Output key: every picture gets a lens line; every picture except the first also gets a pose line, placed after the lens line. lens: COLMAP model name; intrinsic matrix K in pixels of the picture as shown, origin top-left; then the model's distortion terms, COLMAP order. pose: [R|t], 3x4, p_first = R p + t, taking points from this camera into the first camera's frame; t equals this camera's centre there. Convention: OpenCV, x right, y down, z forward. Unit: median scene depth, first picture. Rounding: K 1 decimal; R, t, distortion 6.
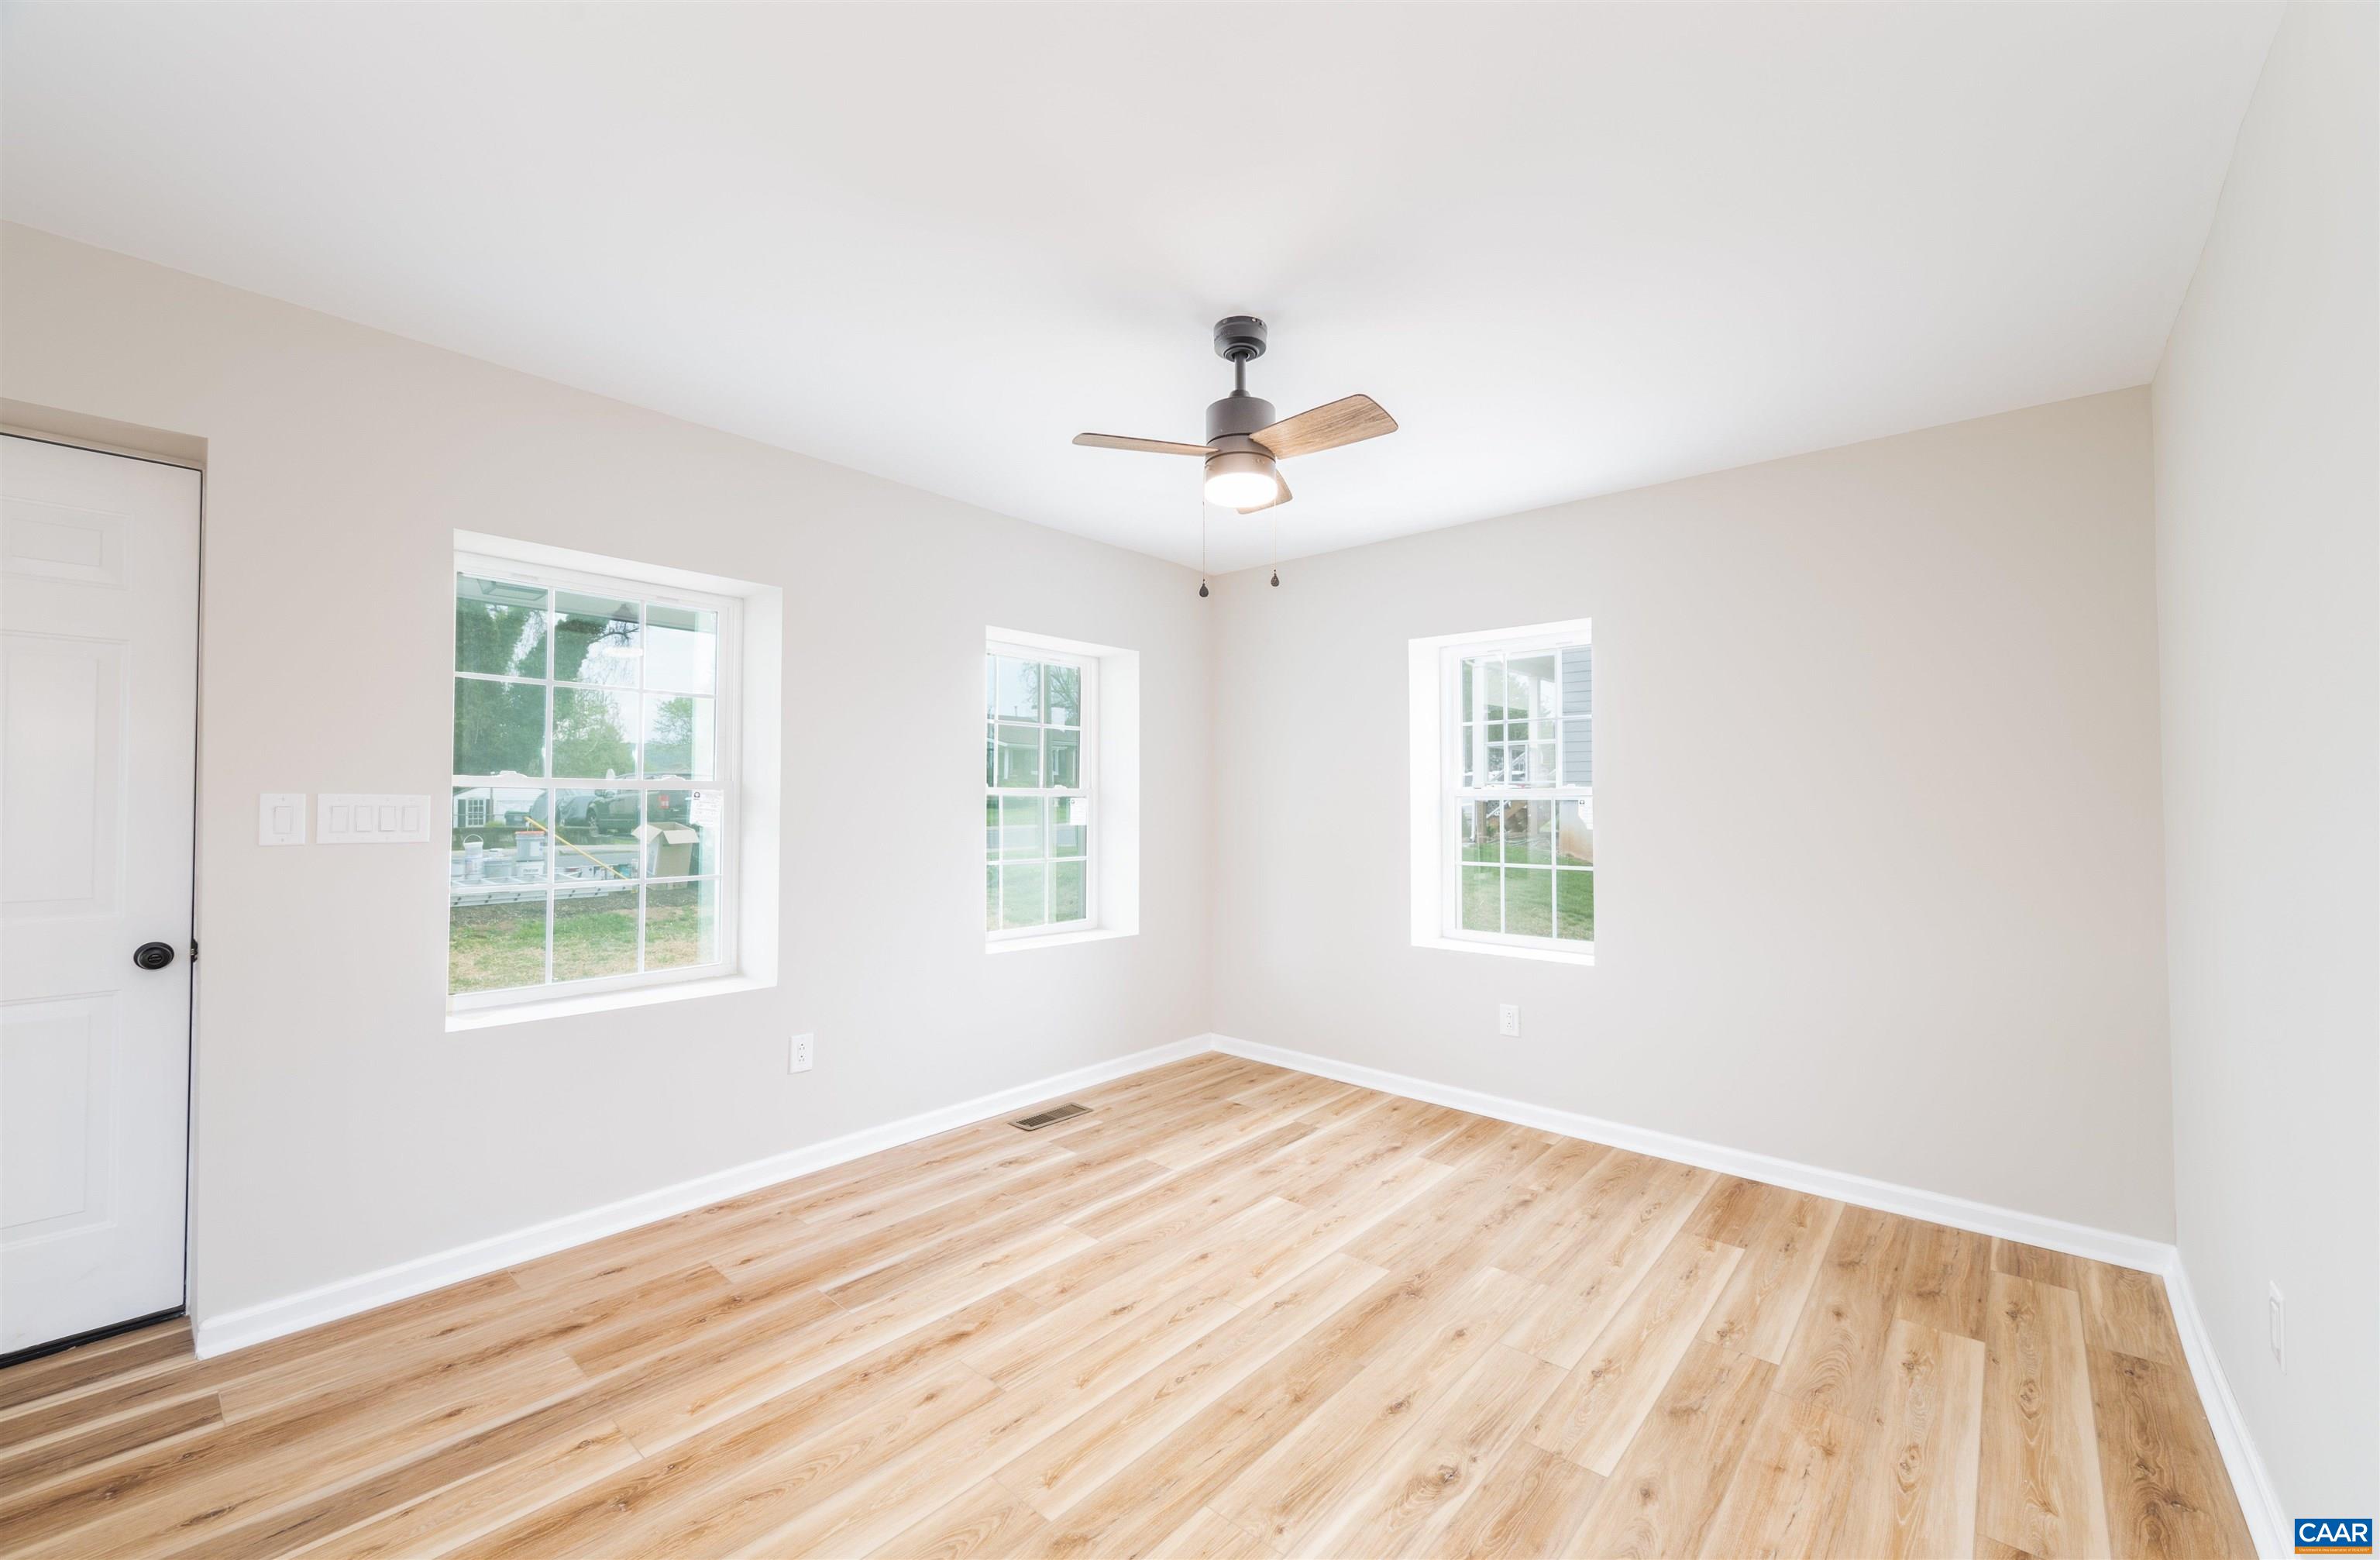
lens RADIAL K [[950.6, 0, 1194.6], [0, 950.6, 789.2], [0, 0, 1]] dist [-0.001665, 0.000822]
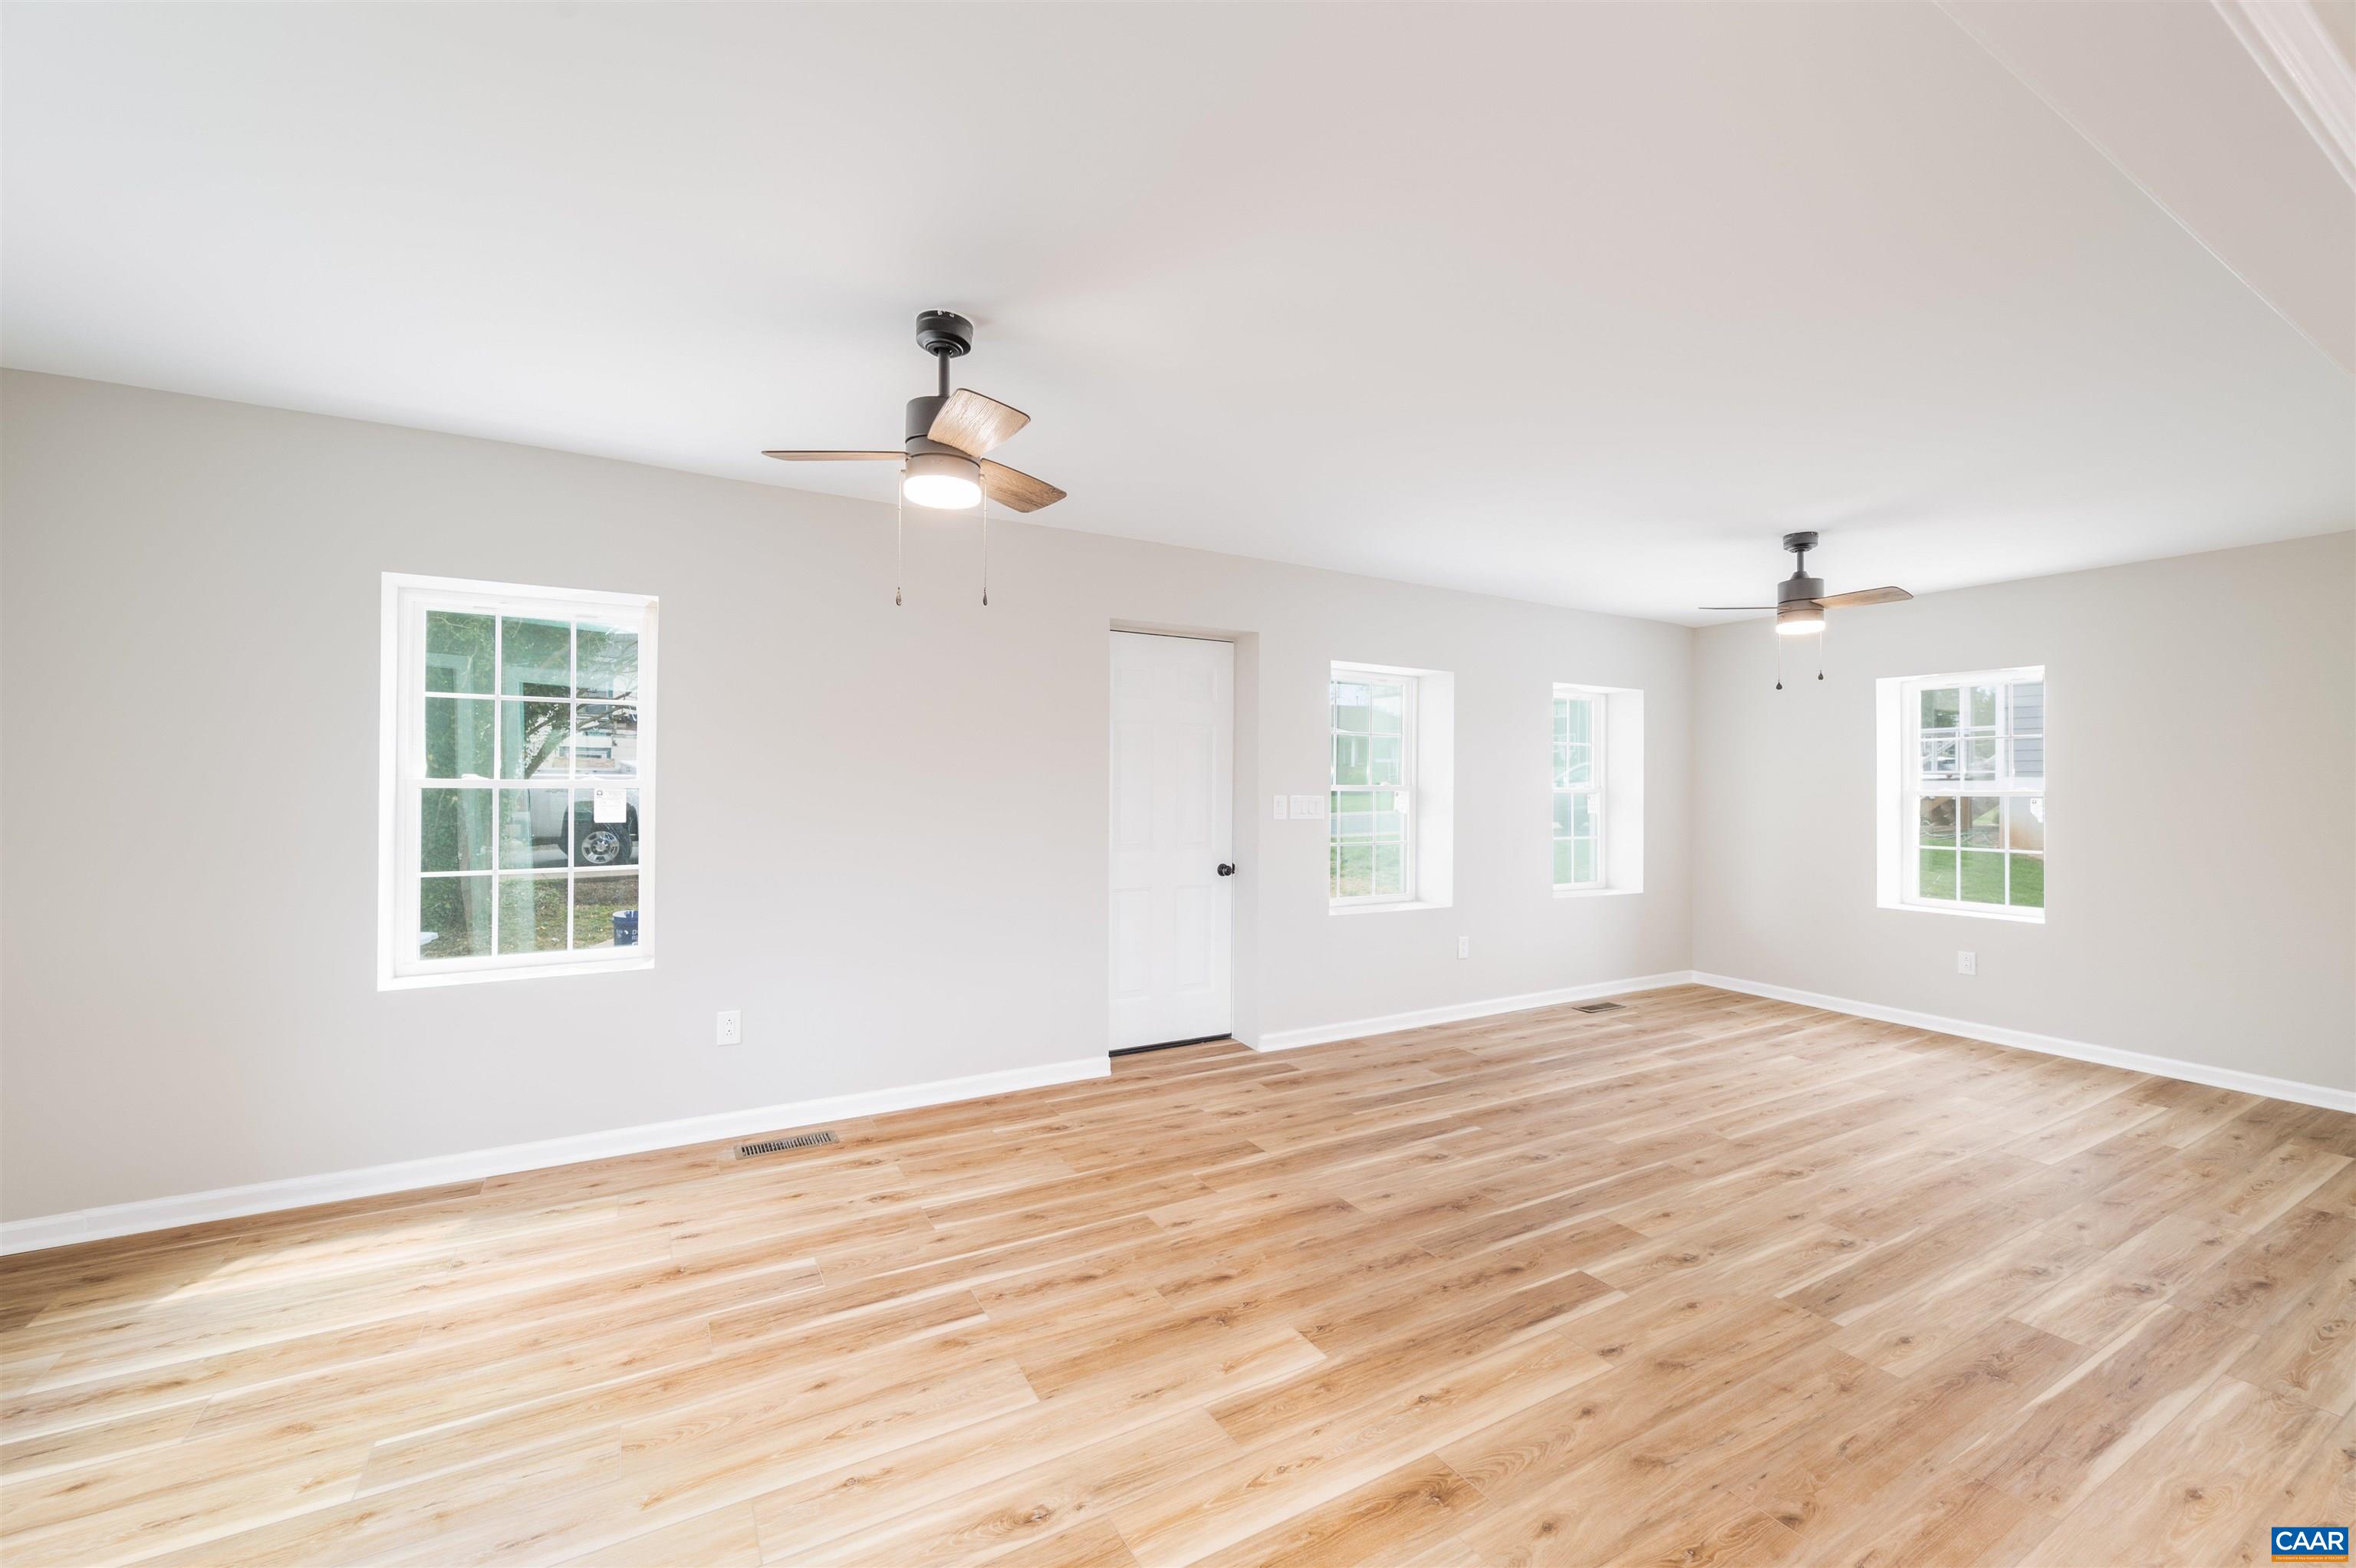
lens RADIAL K [[957.9, 0, 1189.5], [0, 957.9, 783.7], [0, 0, 1]] dist [-0.000102, 0.000081]
pose [[0.945435, 0.004021, -0.325785, -0.379353], [-0.000757, 0.999948, 0.010146, -0.035848], [0.325809, -0.009346, 0.945389, -0.905469]]
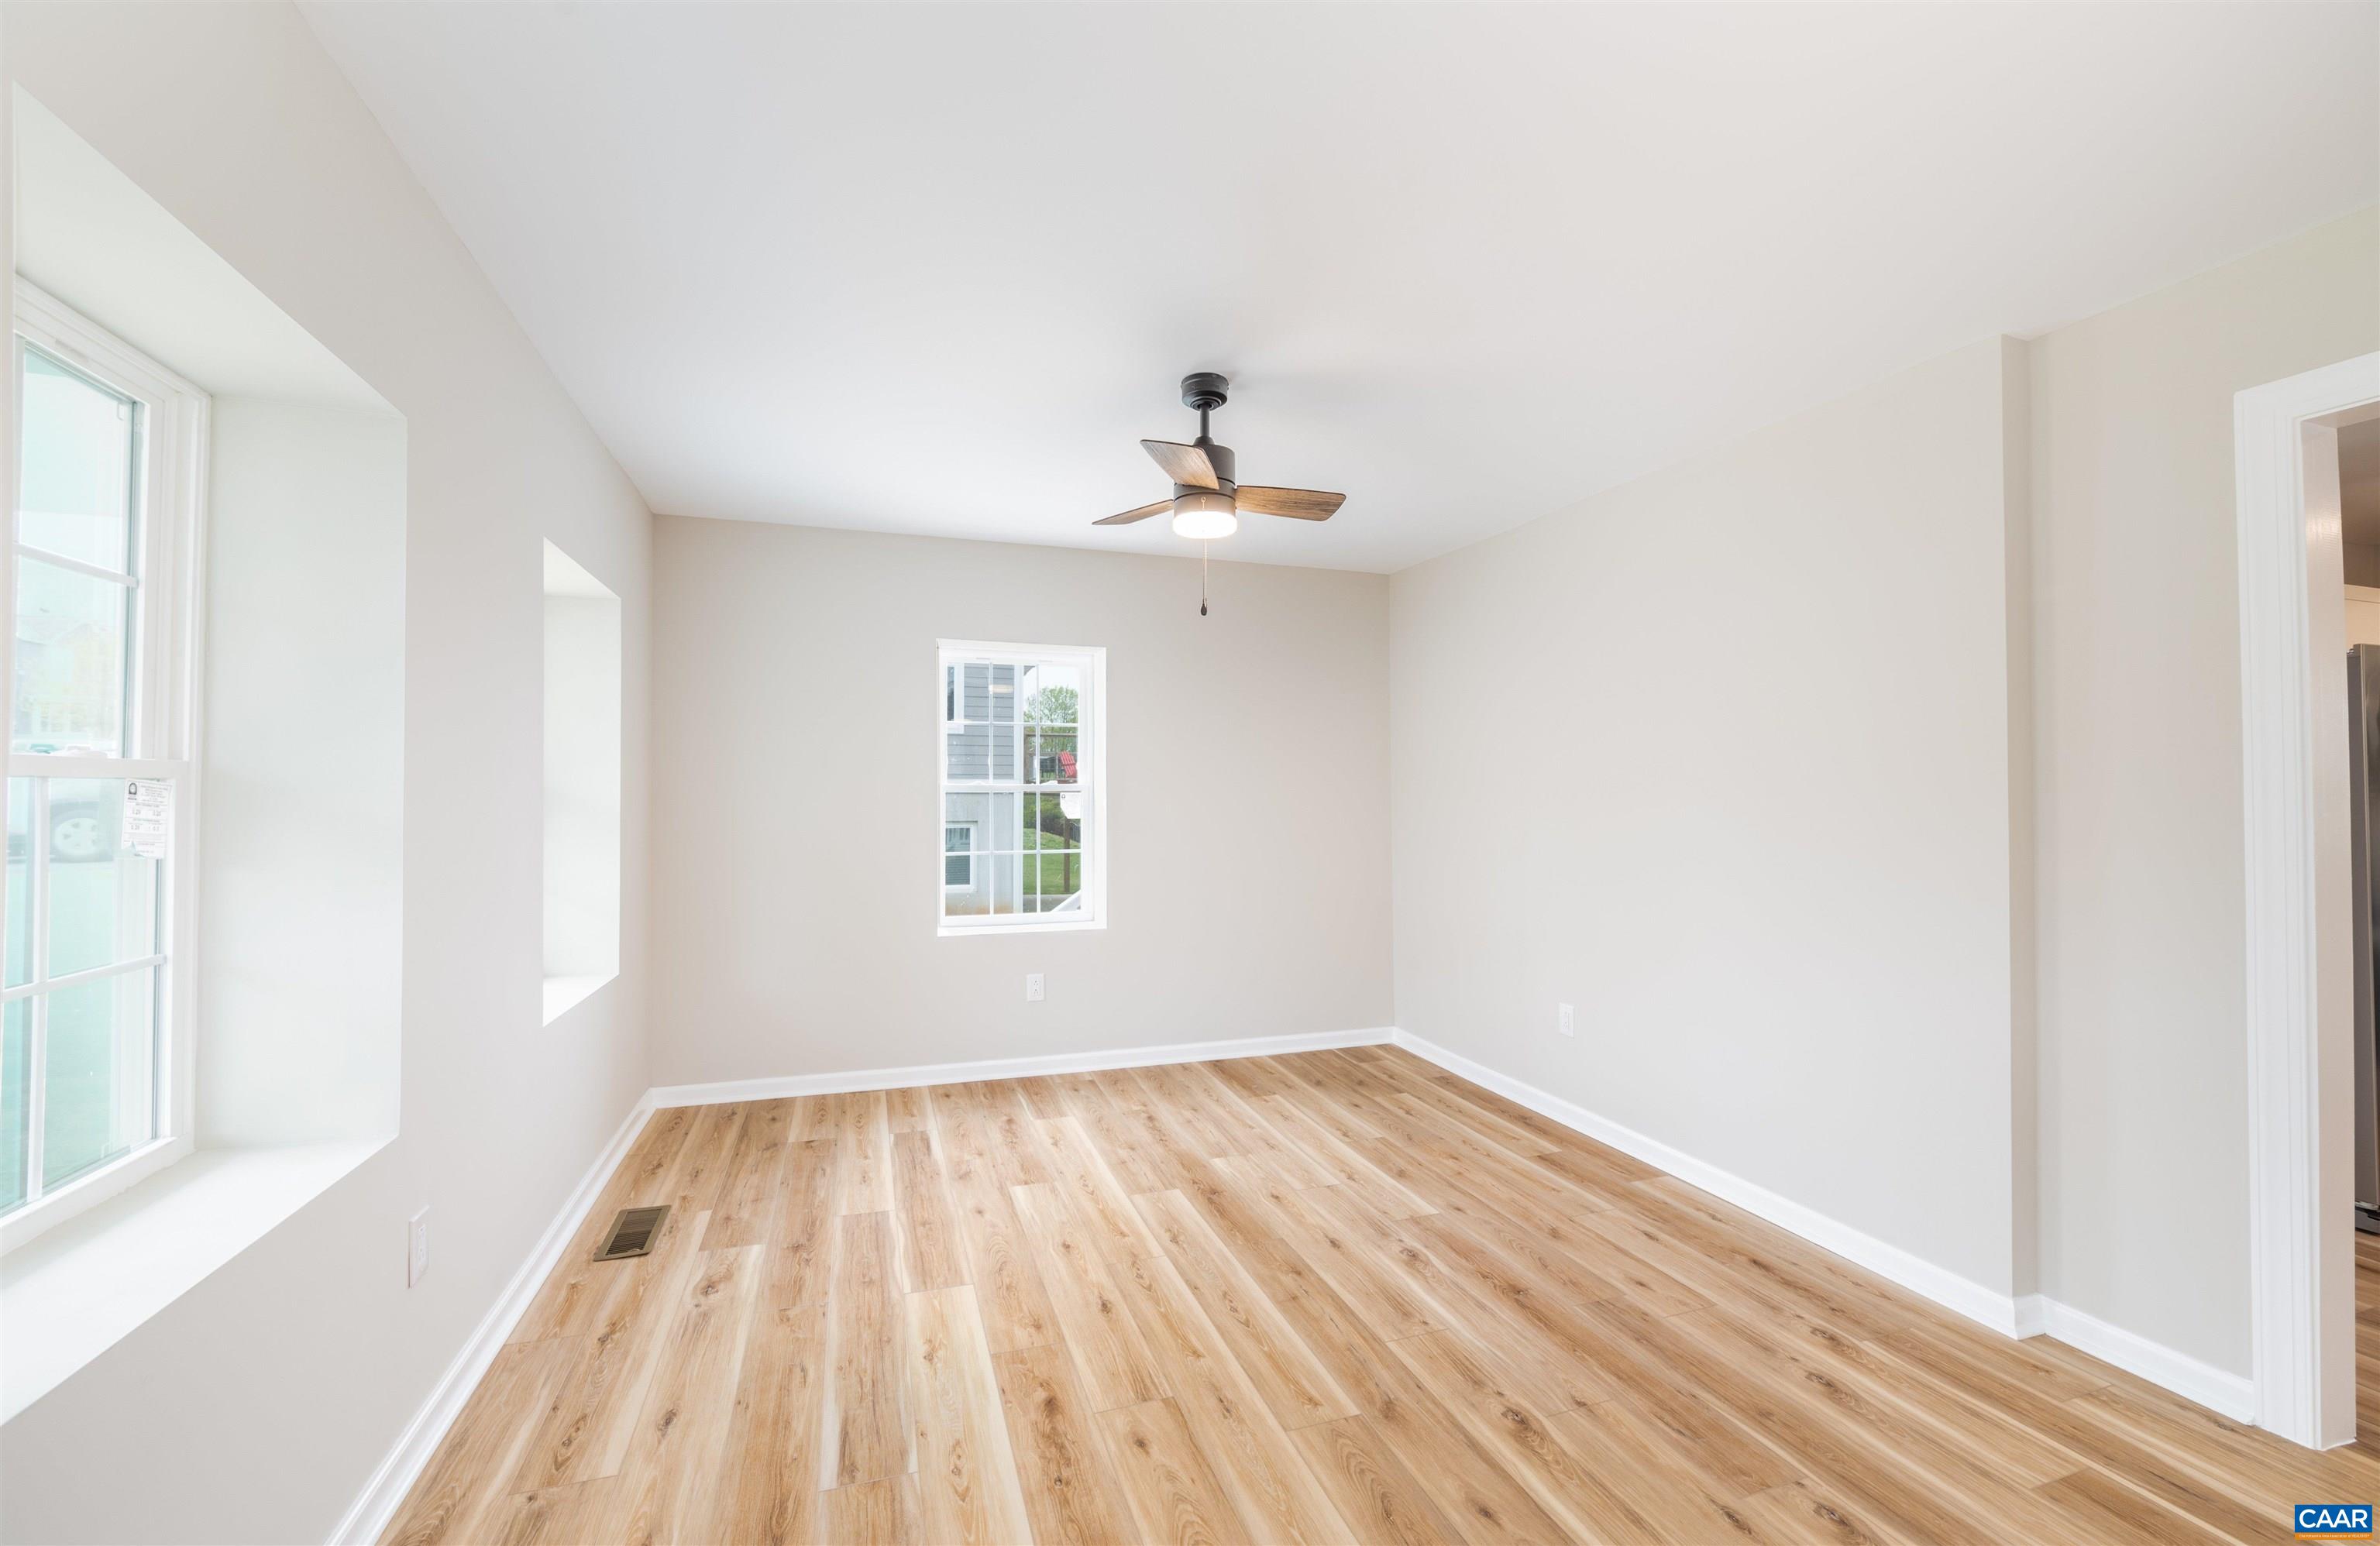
lens RADIAL K [[958.3, 0, 1186.4], [0, 958.3, 777.9], [0, 0, 1]] dist [0.000545, 0.000107]
pose [[0.498951, 0.011217, 0.866557, -0.810937], [-0.009486, 0.999927, -0.007482, -0.002985], [-0.866578, -0.004487, 0.499021, 0.374472]]
